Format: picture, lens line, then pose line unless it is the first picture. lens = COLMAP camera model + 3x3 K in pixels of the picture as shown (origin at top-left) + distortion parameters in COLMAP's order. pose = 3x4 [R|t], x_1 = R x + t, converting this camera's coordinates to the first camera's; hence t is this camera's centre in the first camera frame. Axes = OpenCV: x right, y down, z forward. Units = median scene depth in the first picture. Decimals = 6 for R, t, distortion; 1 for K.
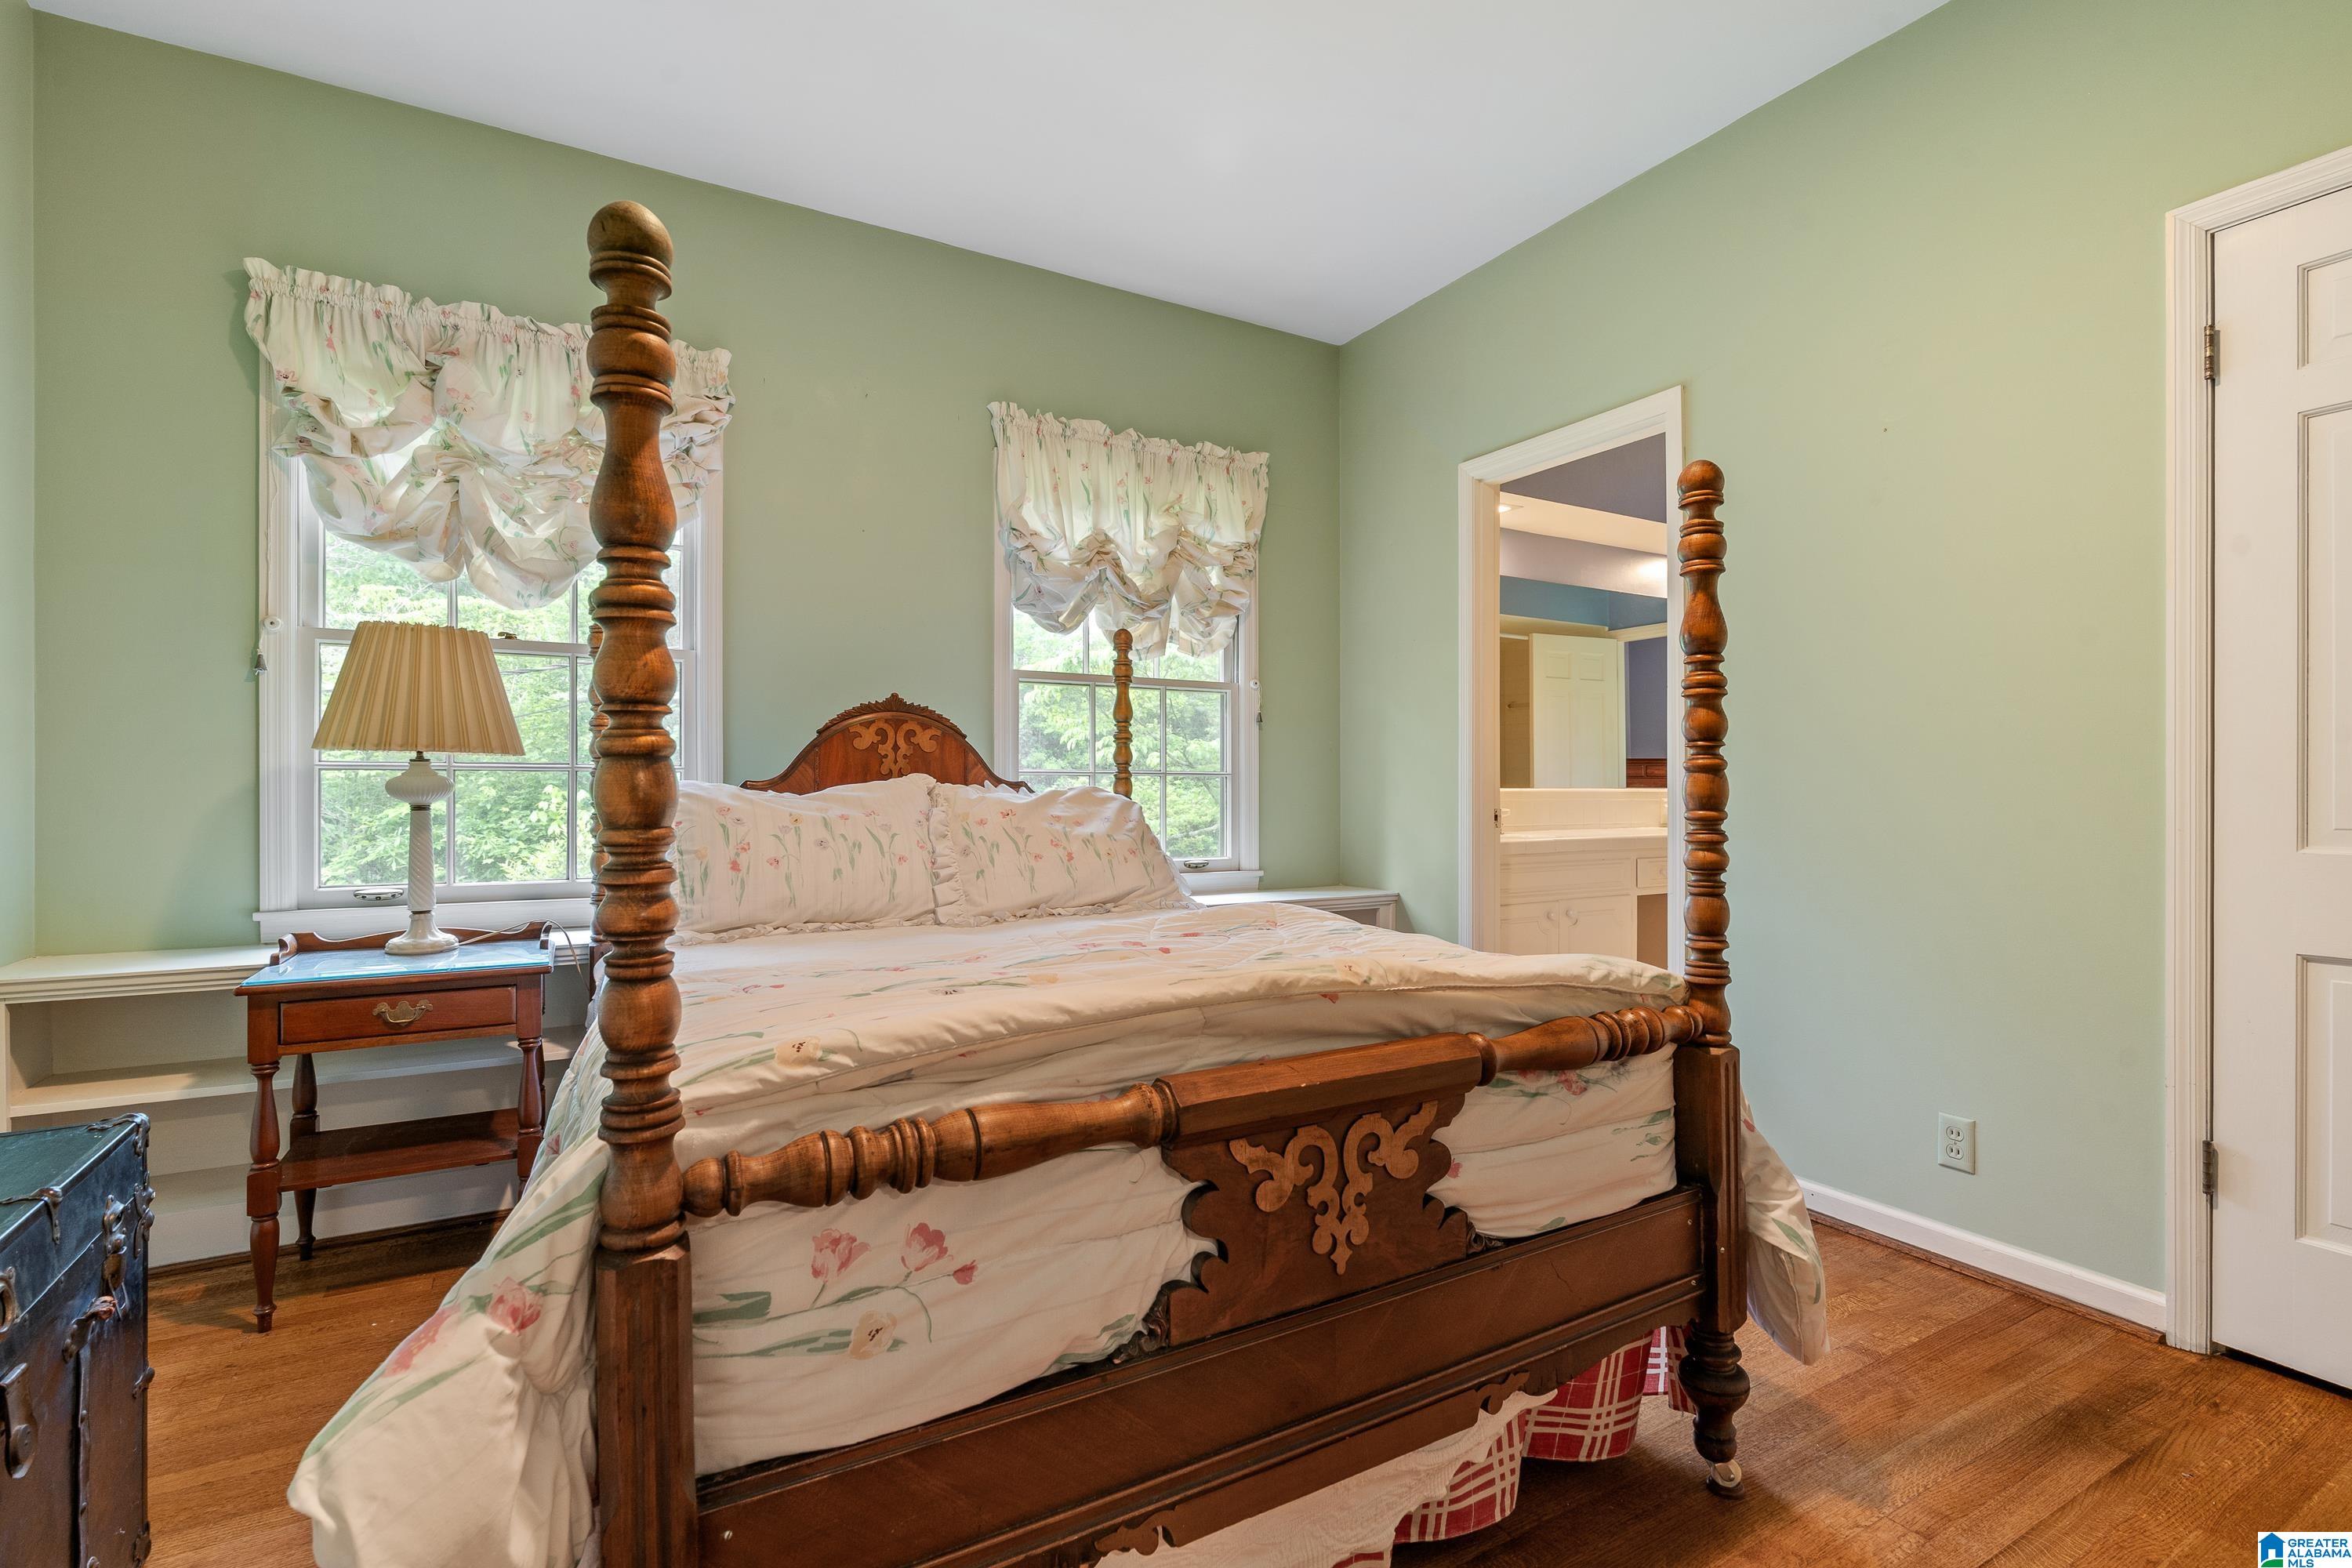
lens RADIAL K [[1063.7, 0, 1180.1], [0, 1063.7, 791.0], [0, 0, 1]] dist [-0.005744, 0.000703]
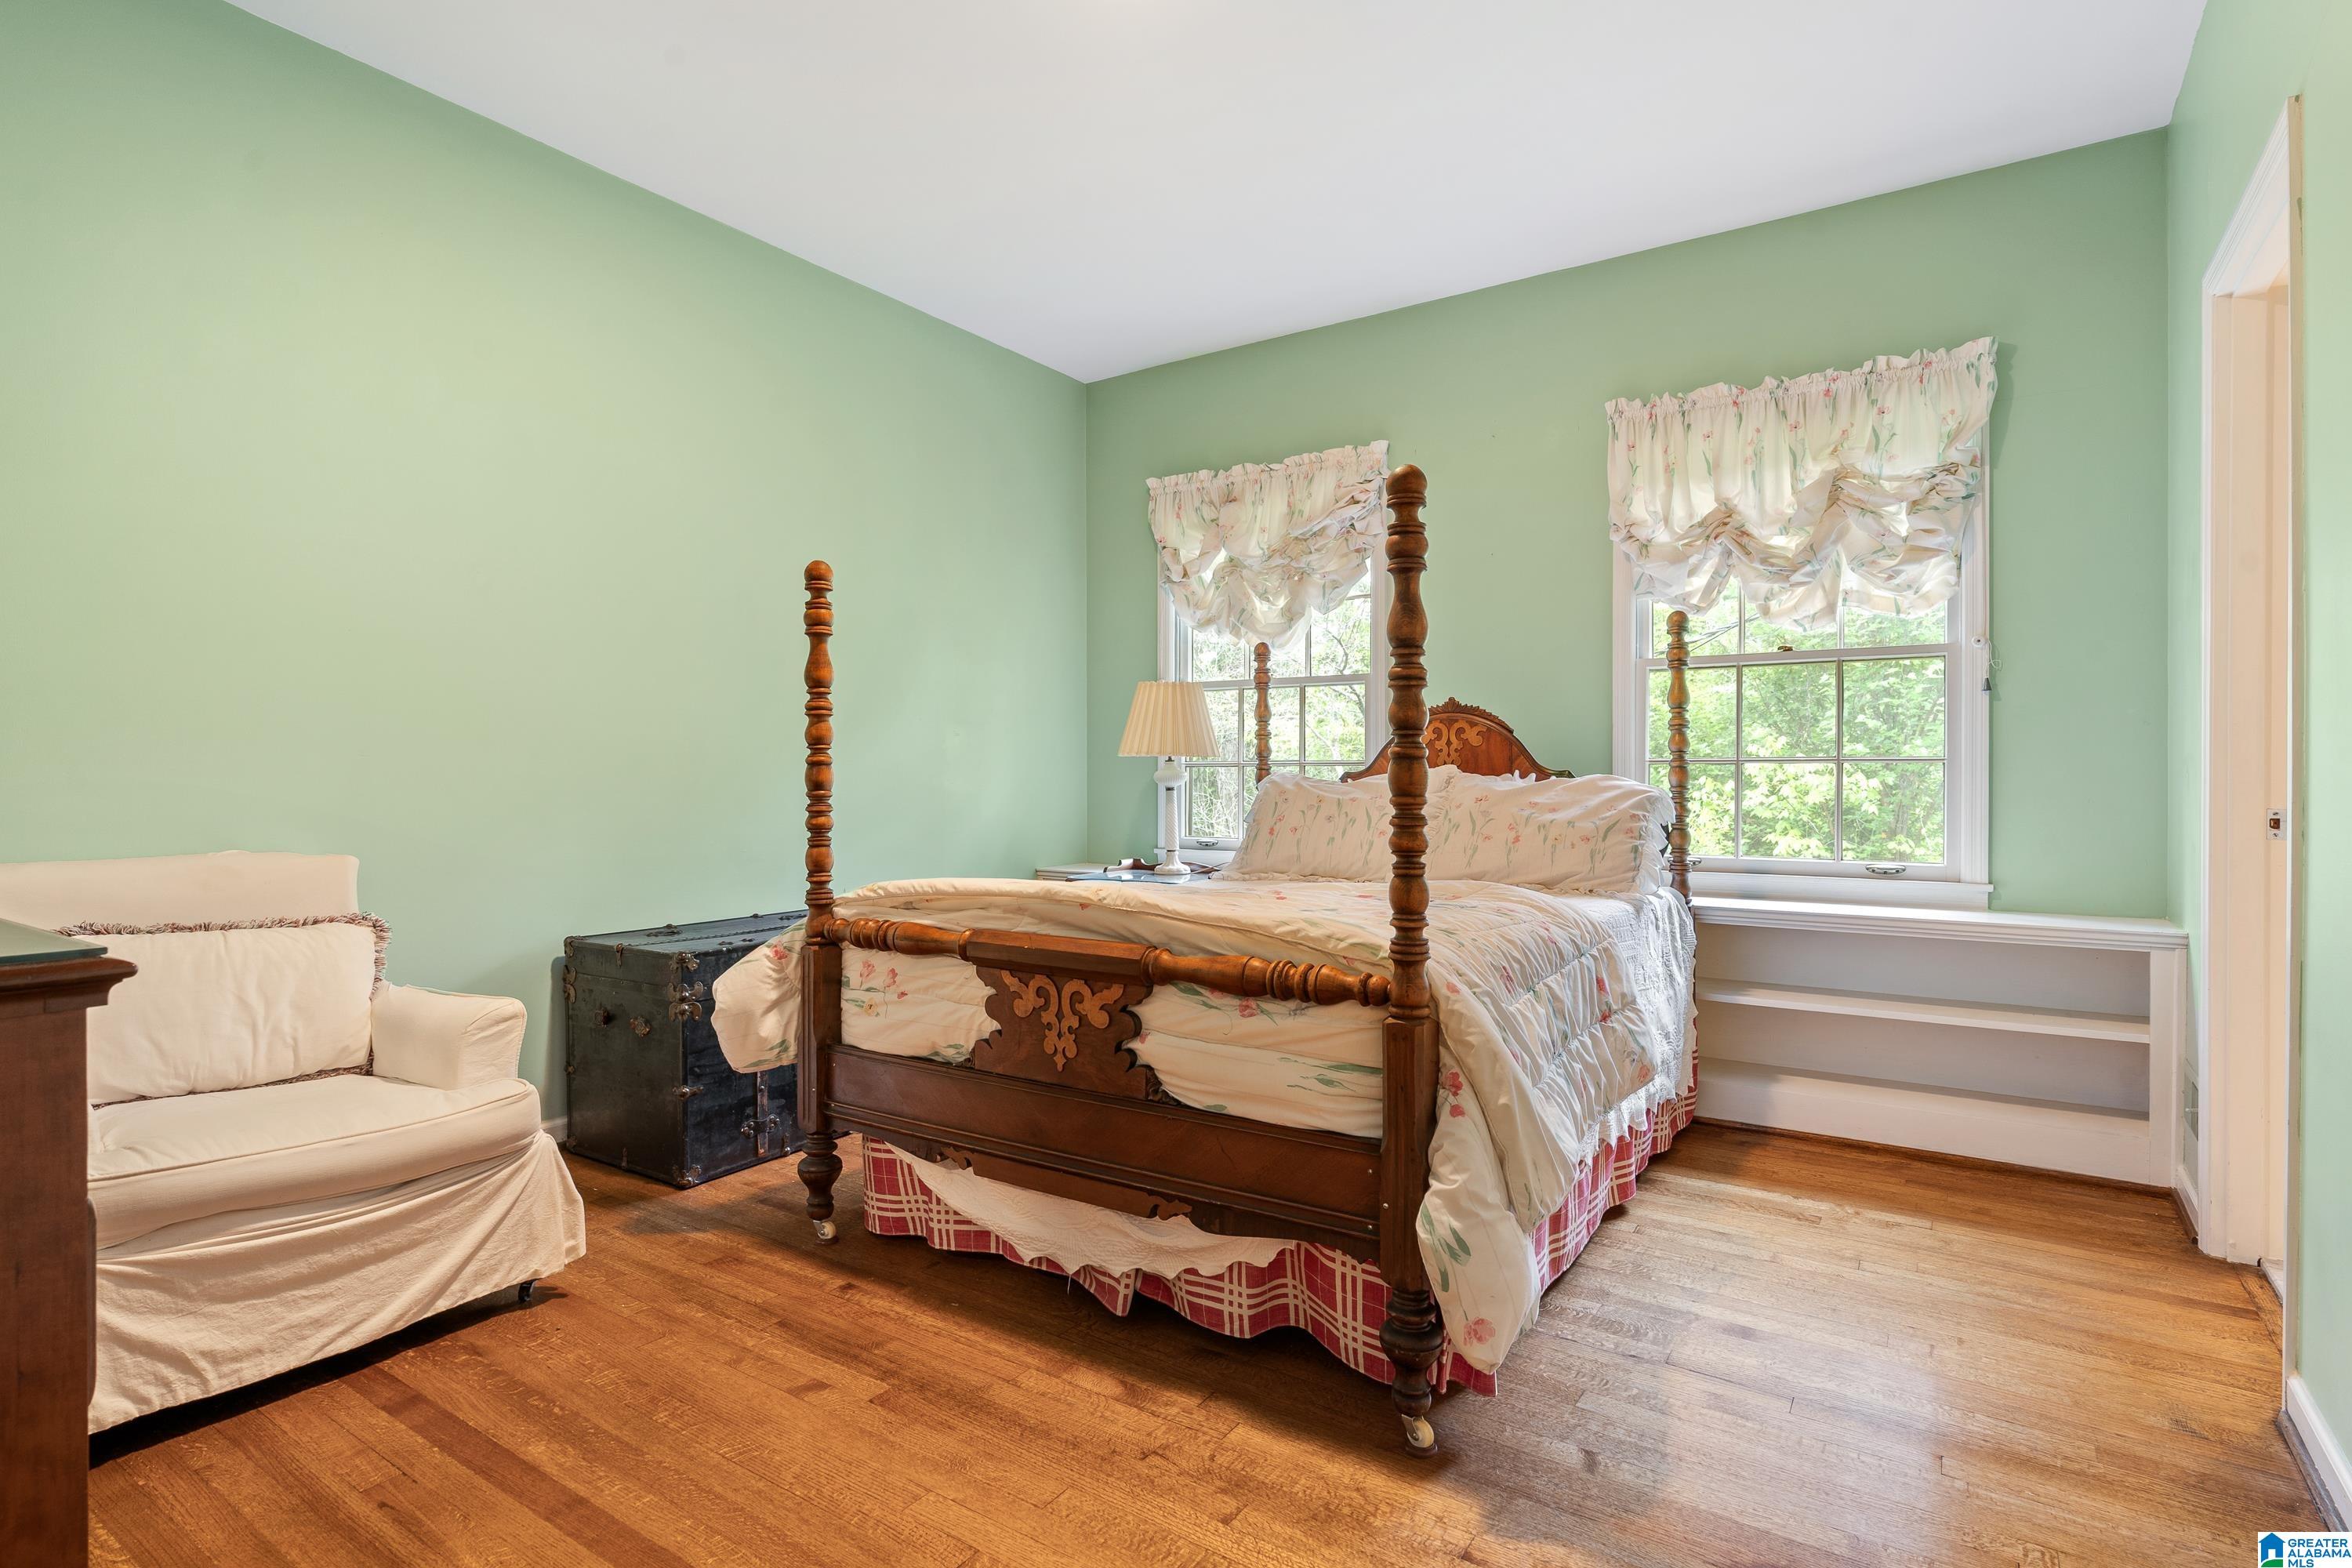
lens RADIAL K [[1161.5, 0, 1181.4], [0, 1161.5, 779.4], [0, 0, 1]] dist [-0.002945, -0.000185]
pose [[0.451249, 0.001501, -0.892397, 1.423976], [-0.003118, 0.999995, 0.000105, 0.001527], [0.892393, 0.002735, 0.451251, 0.274247]]
